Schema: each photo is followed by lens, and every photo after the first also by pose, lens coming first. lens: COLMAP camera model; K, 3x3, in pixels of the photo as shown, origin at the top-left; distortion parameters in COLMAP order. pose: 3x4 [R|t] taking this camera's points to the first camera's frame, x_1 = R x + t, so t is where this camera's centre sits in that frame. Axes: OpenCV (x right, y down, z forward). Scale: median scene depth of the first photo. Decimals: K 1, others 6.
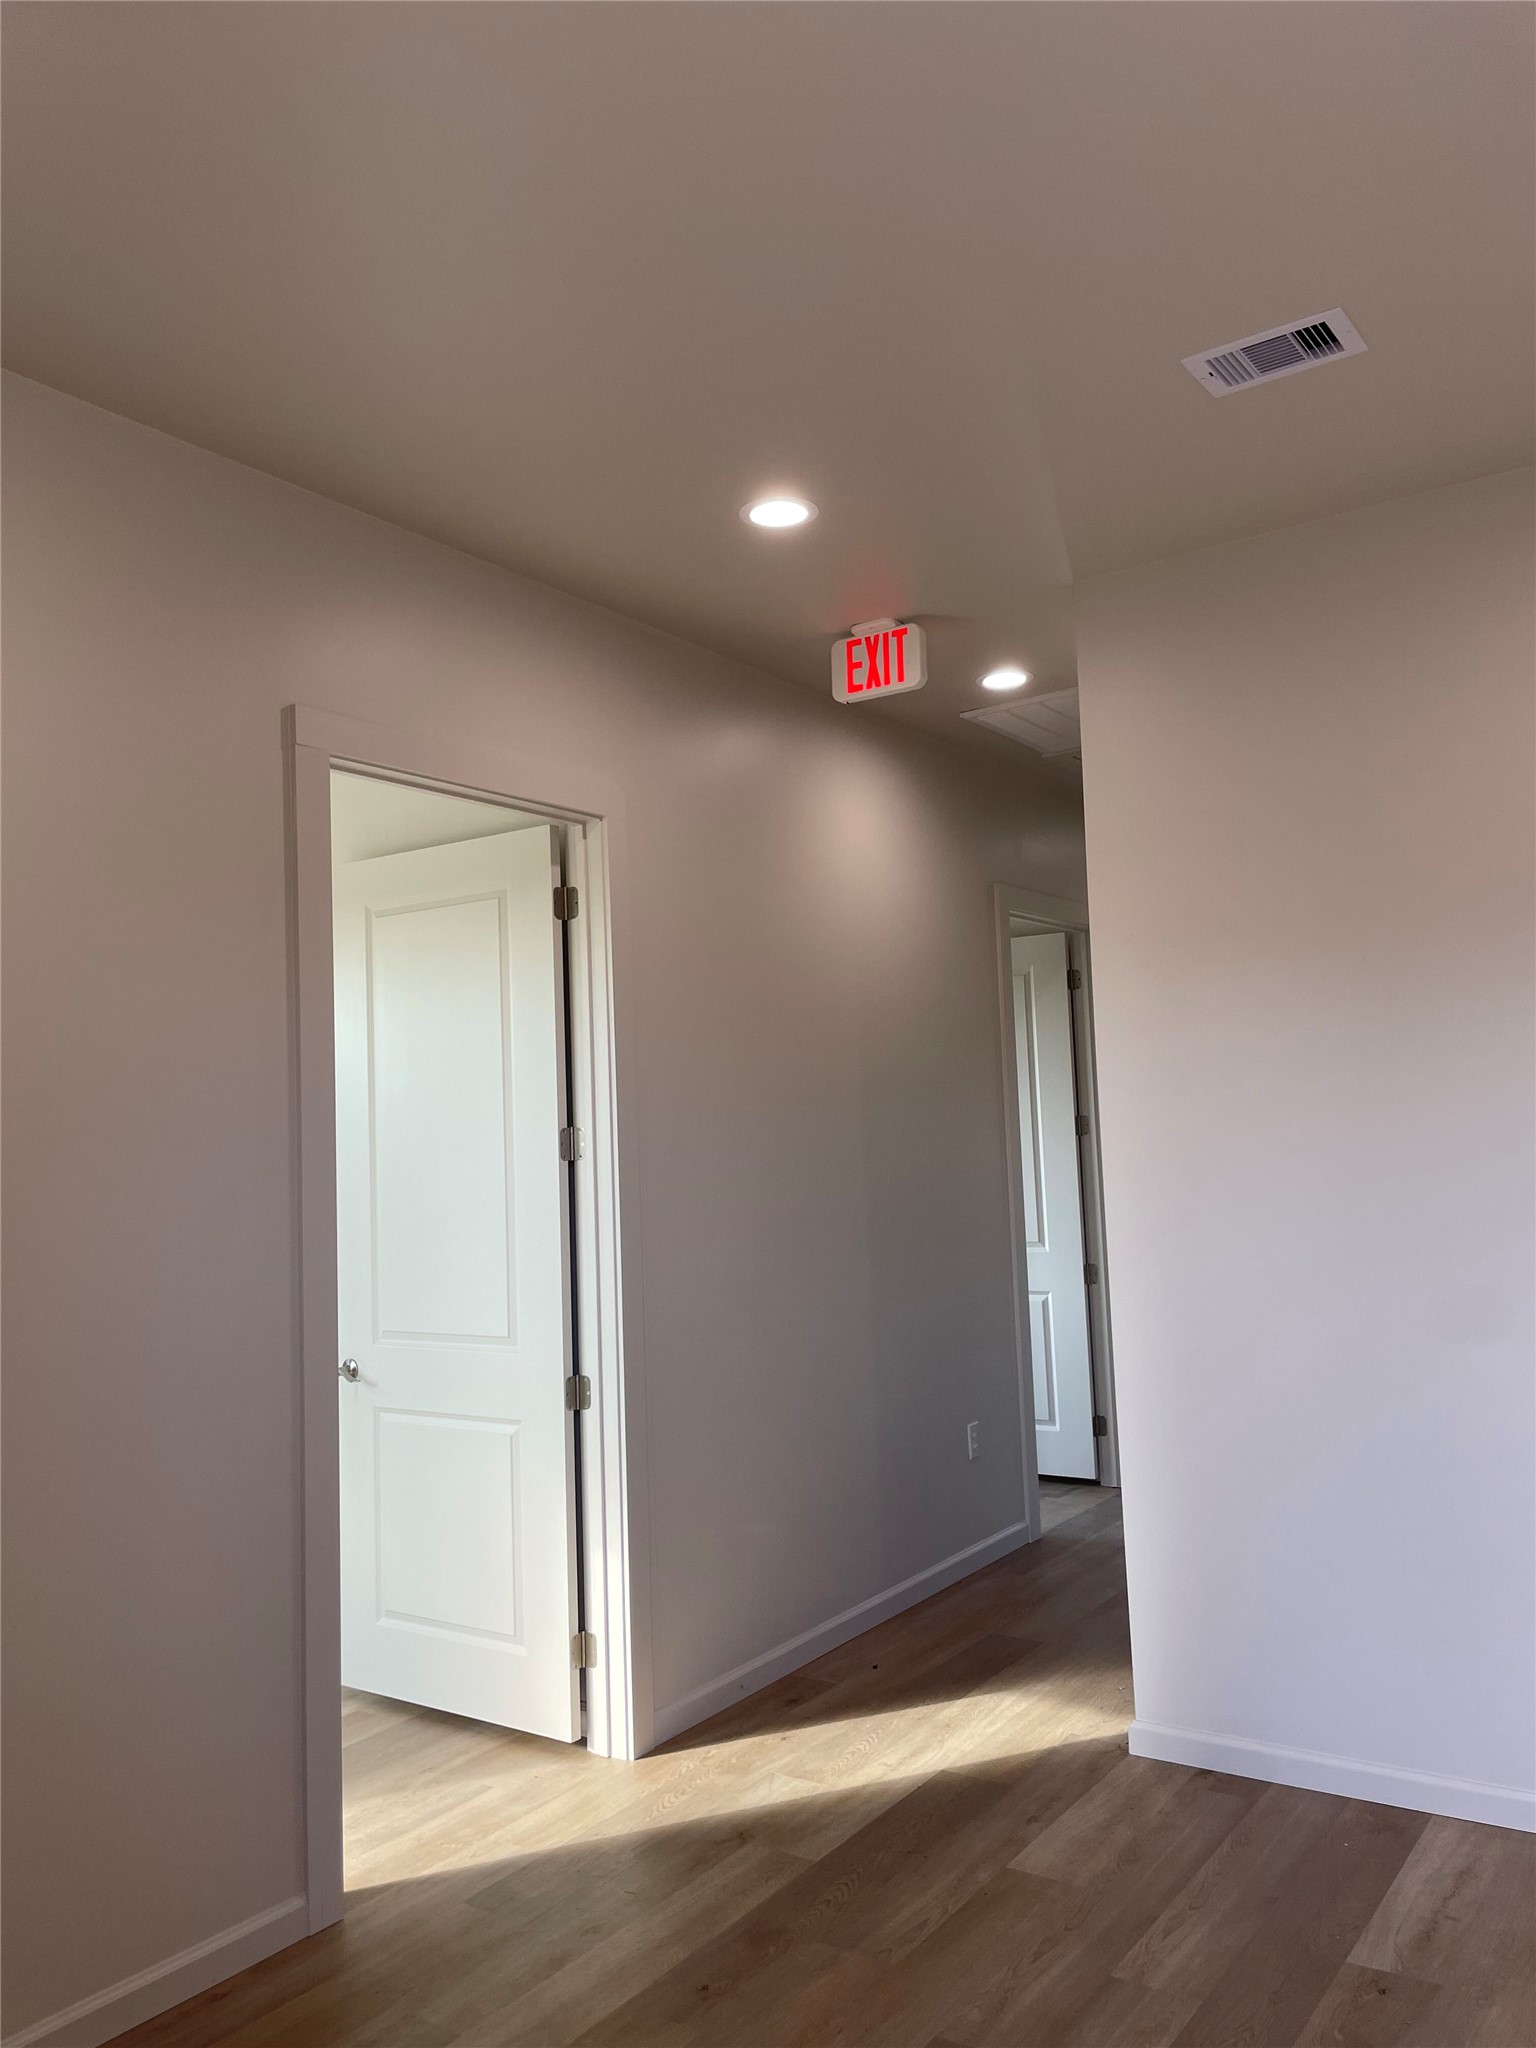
lens RADIAL K [[1550.8, 0, 770.0], [0, 1550.8, 1015.0], [0, 0, 1]] dist [0.073391, -0.006200]
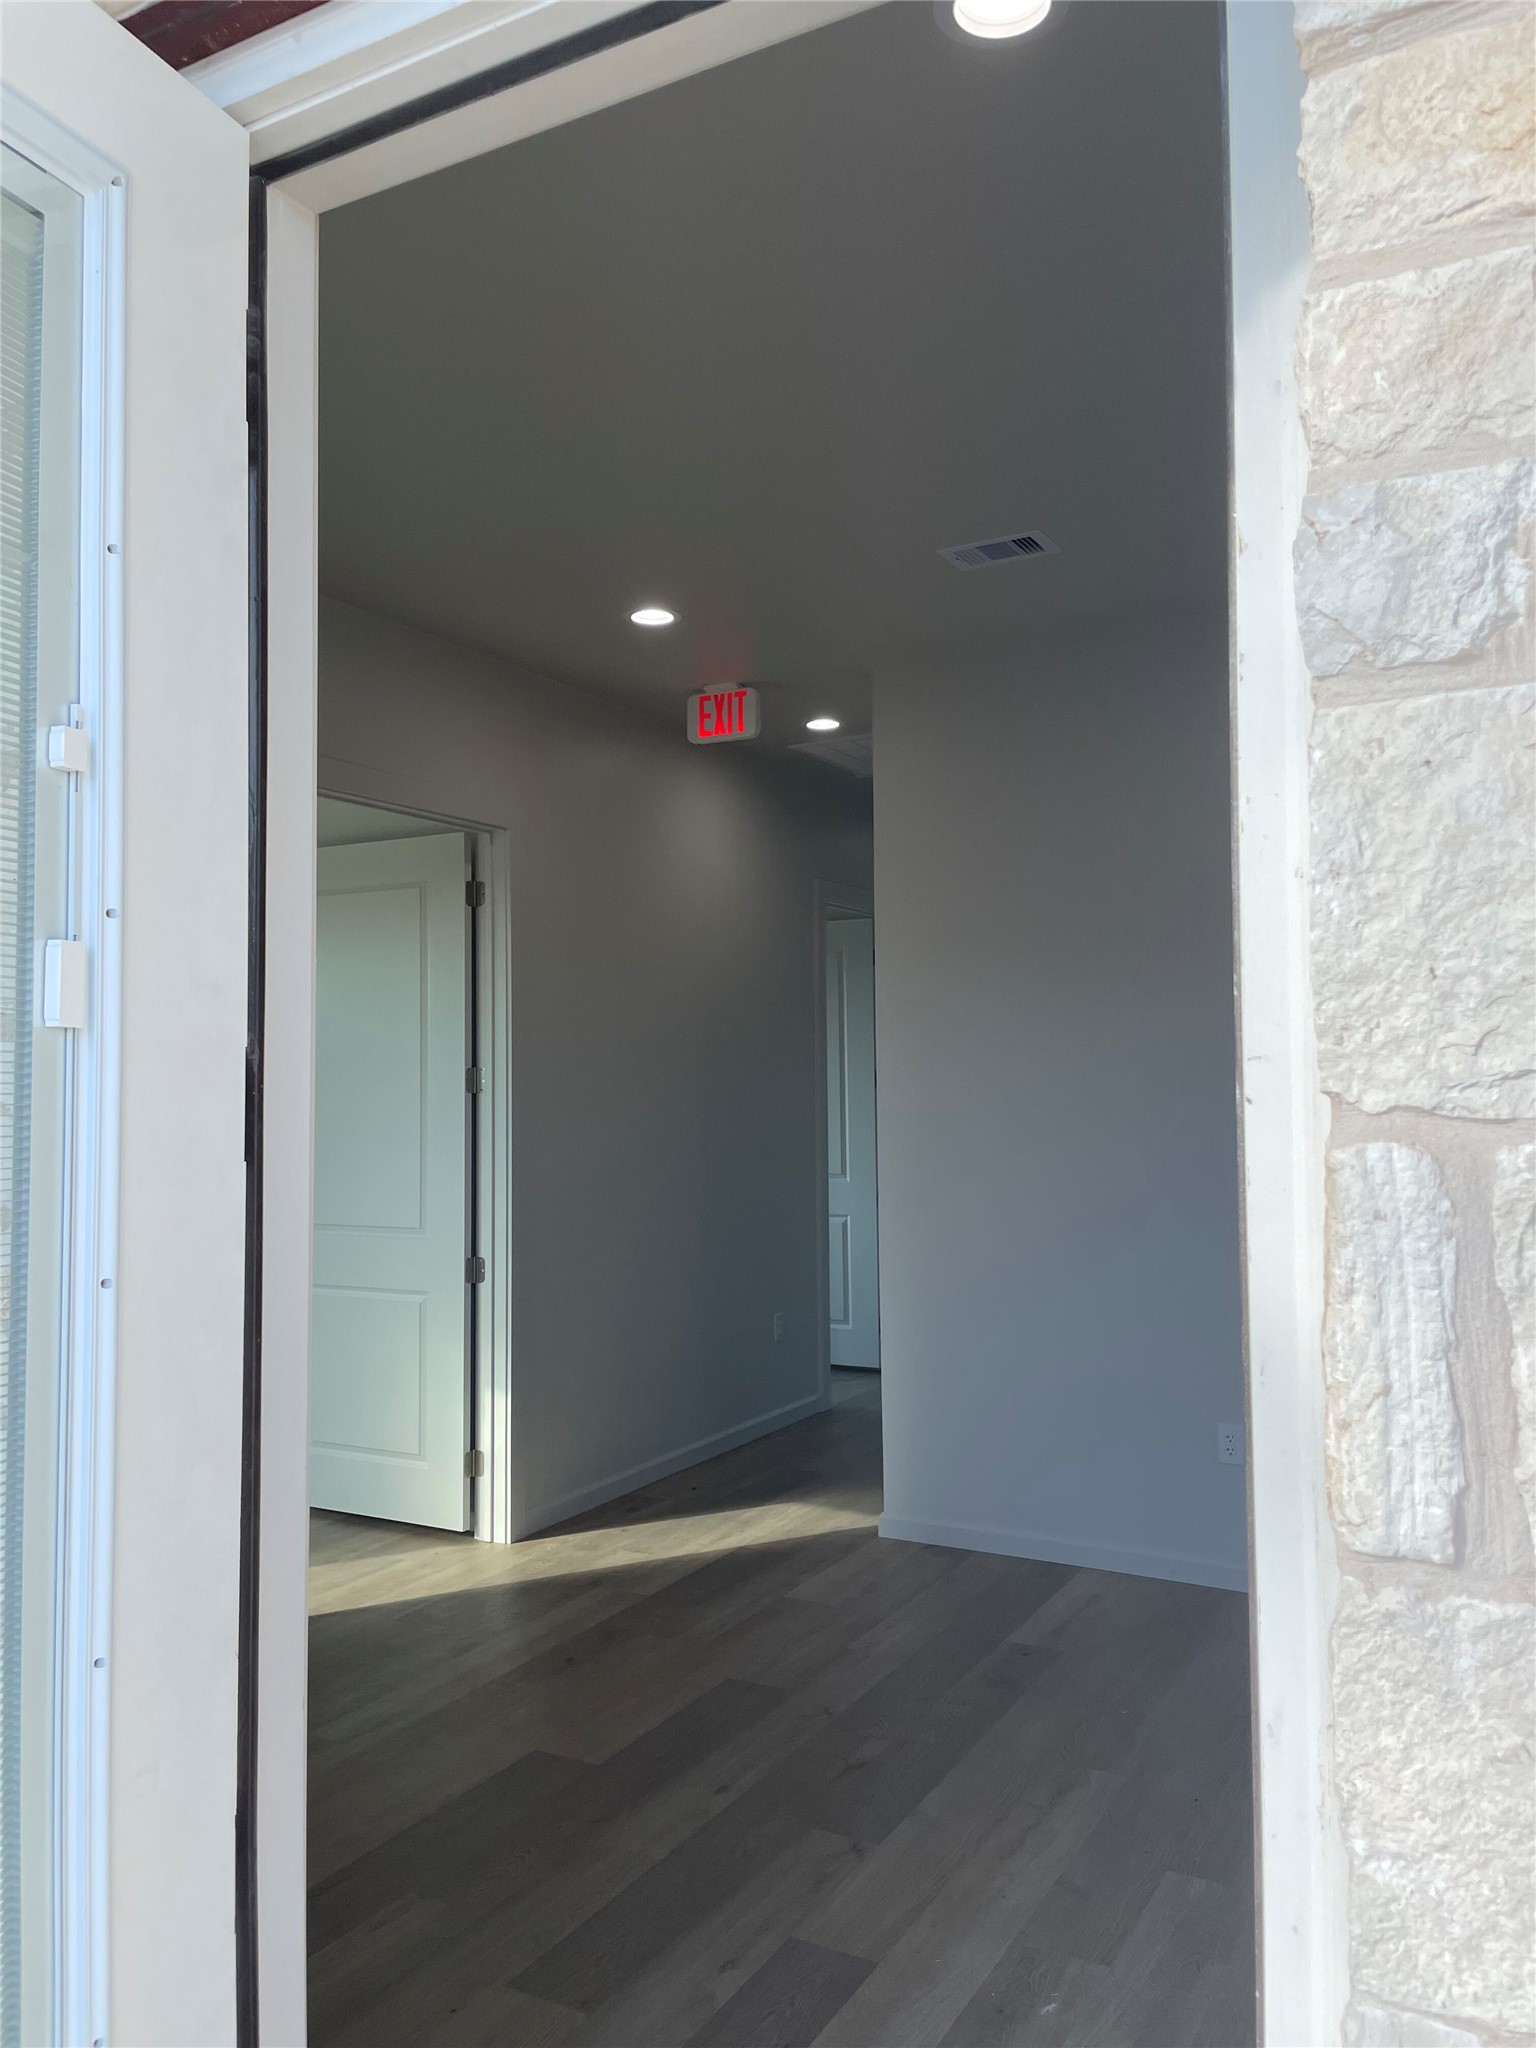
lens RADIAL K [[1550.8, 0, 770.0], [0, 1550.8, 1015.0], [0, 0, 1]] dist [0.073391, -0.006200]
pose [[0.993792, 0.031337, 0.106749, -0.023472], [-0.034505, 0.999013, 0.027960, -0.016221], [-0.105768, -0.031470, 0.993893, -0.312332]]
